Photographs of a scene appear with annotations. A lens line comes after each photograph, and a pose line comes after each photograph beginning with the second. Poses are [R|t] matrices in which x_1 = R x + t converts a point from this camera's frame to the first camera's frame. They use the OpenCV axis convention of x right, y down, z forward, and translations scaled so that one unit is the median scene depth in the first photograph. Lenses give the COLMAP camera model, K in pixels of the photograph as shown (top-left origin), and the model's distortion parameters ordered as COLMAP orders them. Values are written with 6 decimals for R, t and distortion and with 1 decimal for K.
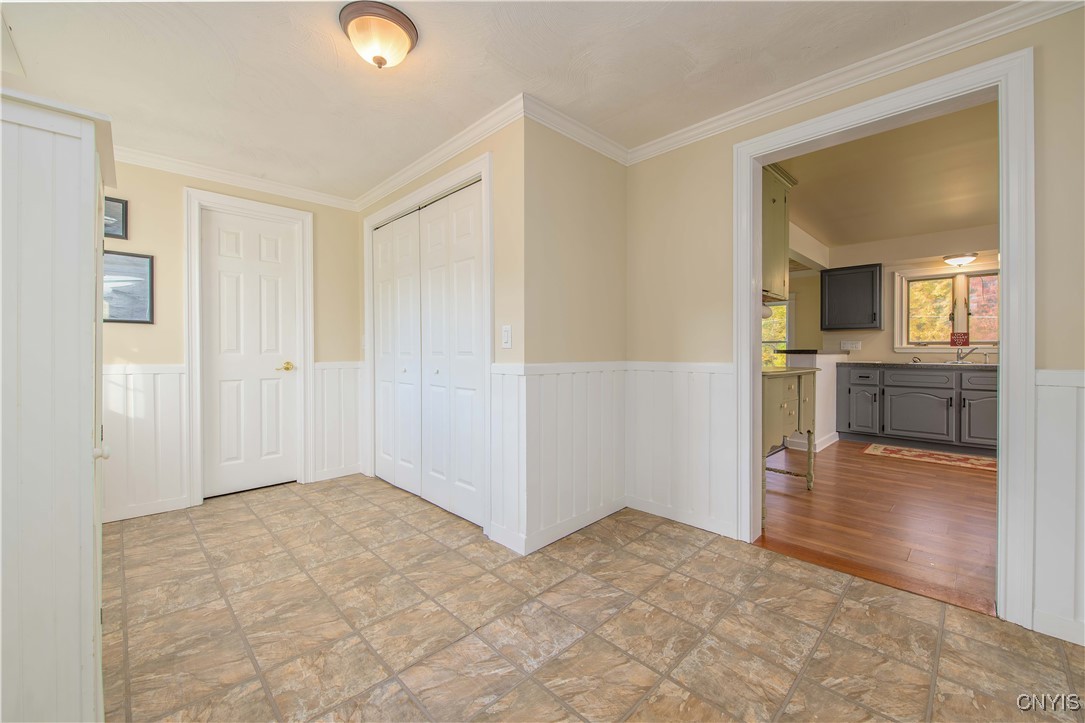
lens RADIAL K [[432.5, 0, 544.7], [0, 432.5, 369.1], [0, 0, 1]] dist [-0.001988, -0.001041]
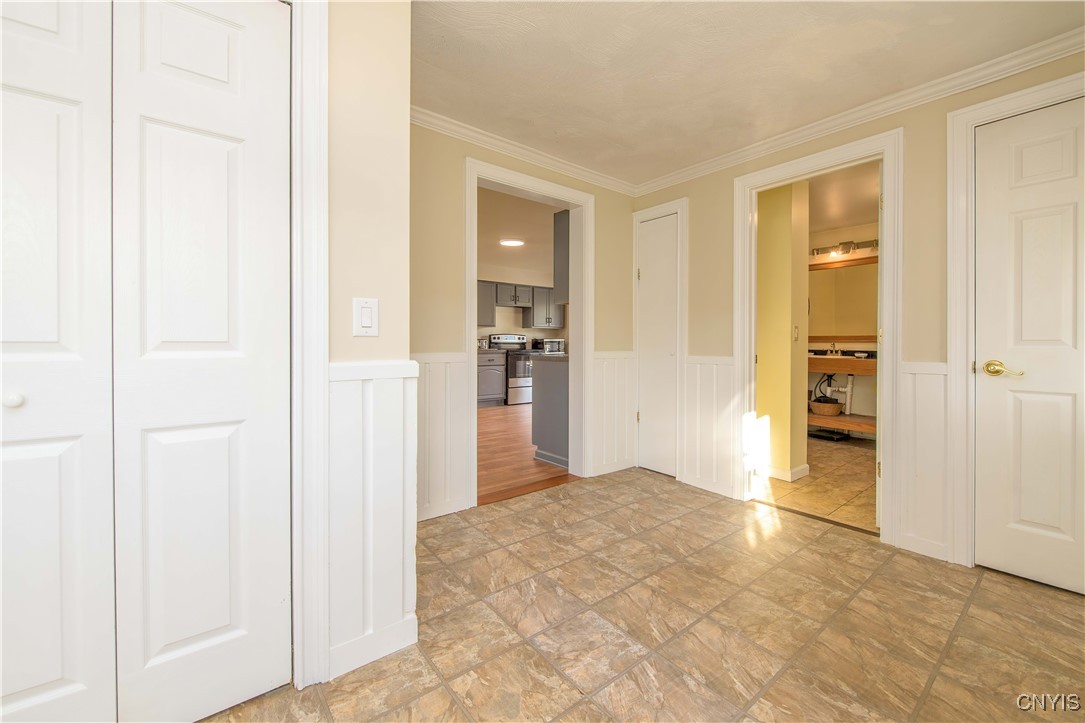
lens RADIAL K [[432.5, 0, 550.7], [0, 432.5, 346.5], [0, 0, 1]] dist [-0.001988, -0.001041]
pose [[0.105053, -0.011685, 0.994398, -0.872827], [0.035334, 0.999343, 0.008011, -0.037694], [-0.993839, 0.034295, 0.105397, 0.884172]]
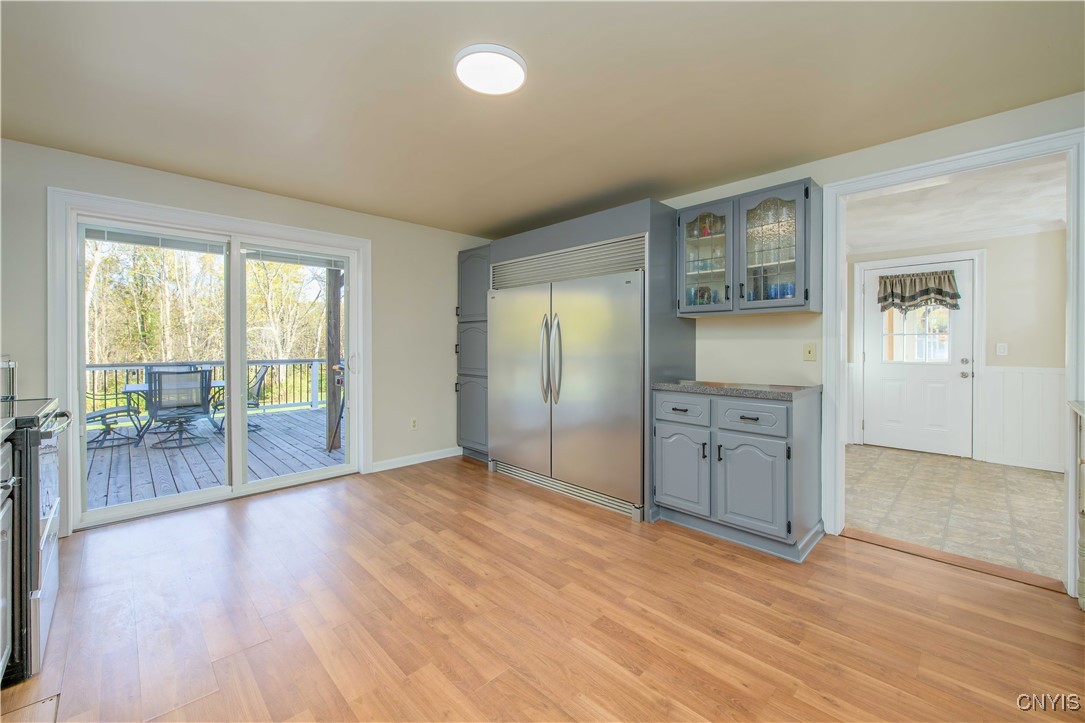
lens RADIAL K [[432.5, 0, 540.6], [0, 432.5, 350.3], [0, 0, 1]] dist [-0.001988, -0.001041]
pose [[-0.999860, -0.009978, 0.013430, 2.128612], [-0.009293, 0.998698, 0.050166, -0.172708], [-0.013913, 0.050034, -0.998651, 2.551205]]
